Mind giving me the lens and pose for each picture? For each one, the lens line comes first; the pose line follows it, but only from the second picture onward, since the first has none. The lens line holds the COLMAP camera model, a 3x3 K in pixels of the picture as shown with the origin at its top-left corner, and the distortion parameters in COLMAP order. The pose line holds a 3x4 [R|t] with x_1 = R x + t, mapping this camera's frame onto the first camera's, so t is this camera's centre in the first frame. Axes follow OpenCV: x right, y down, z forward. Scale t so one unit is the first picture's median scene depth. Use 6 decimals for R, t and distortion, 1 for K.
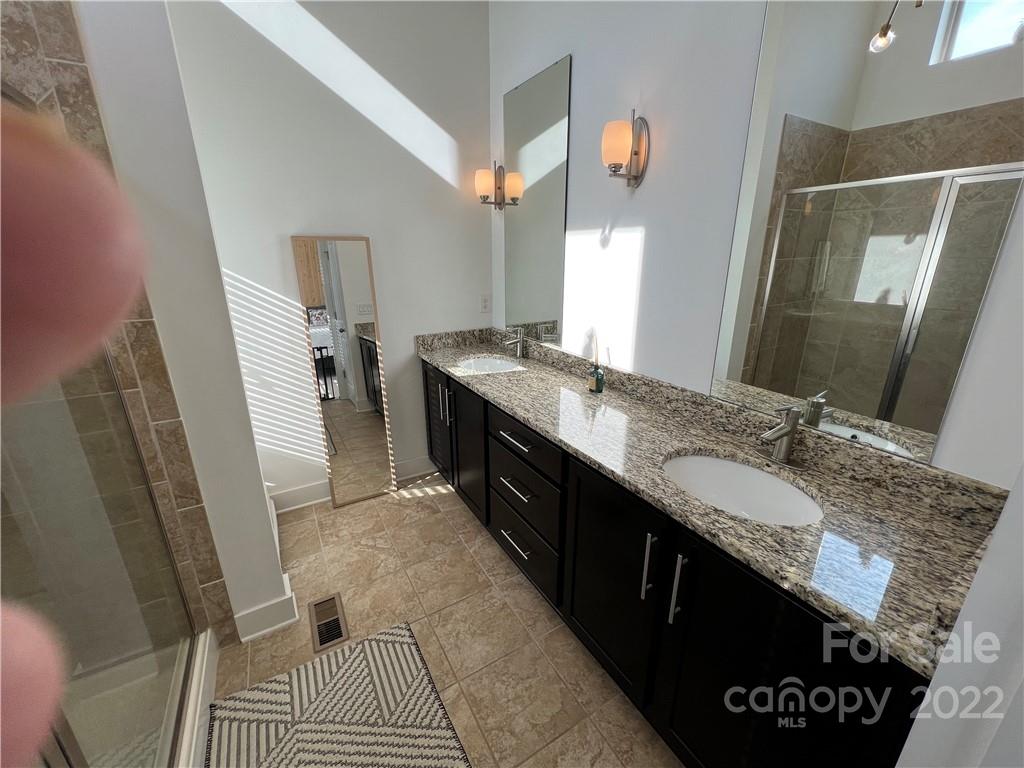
lens RADIAL K [[411.7, 0, 510.3], [0, 411.7, 381.3], [0, 0, 1]] dist [-0.004461, 0.002307]
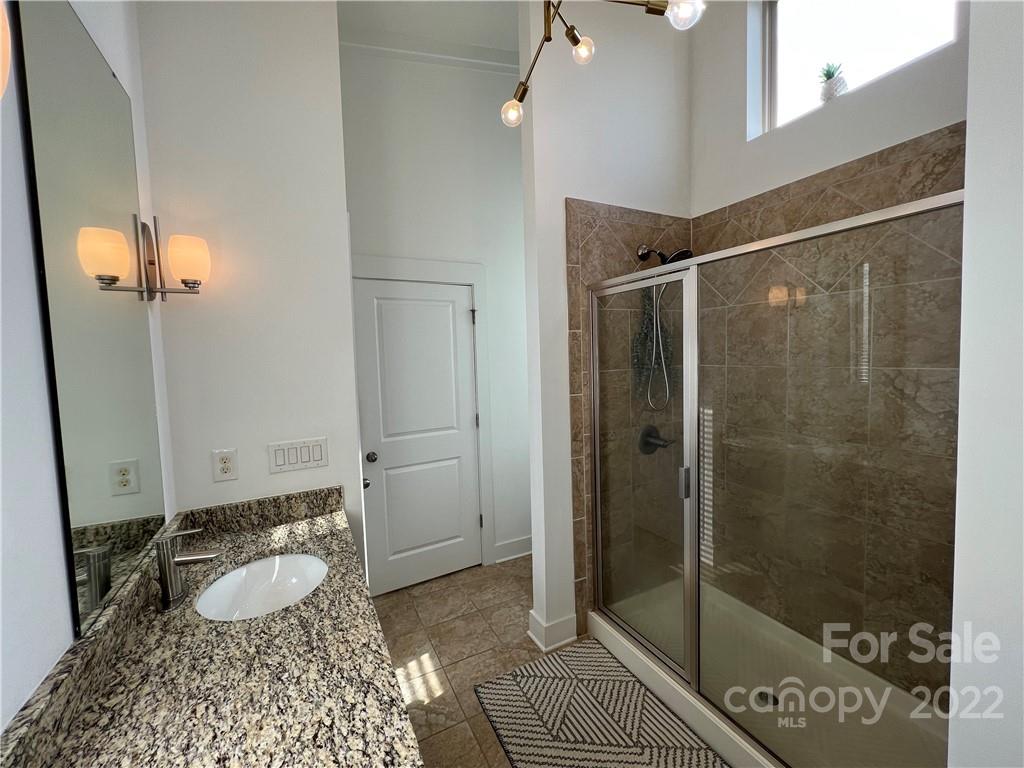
lens RADIAL K [[411.7, 0, 510.3], [0, 411.7, 381.3], [0, 0, 1]] dist [-0.004461, 0.002307]
pose [[-0.997831, 0.031779, 0.057643, -0.107905], [0.050473, 0.931524, 0.360160, -0.400709], [-0.042251, 0.362288, -0.931108, 1.224563]]
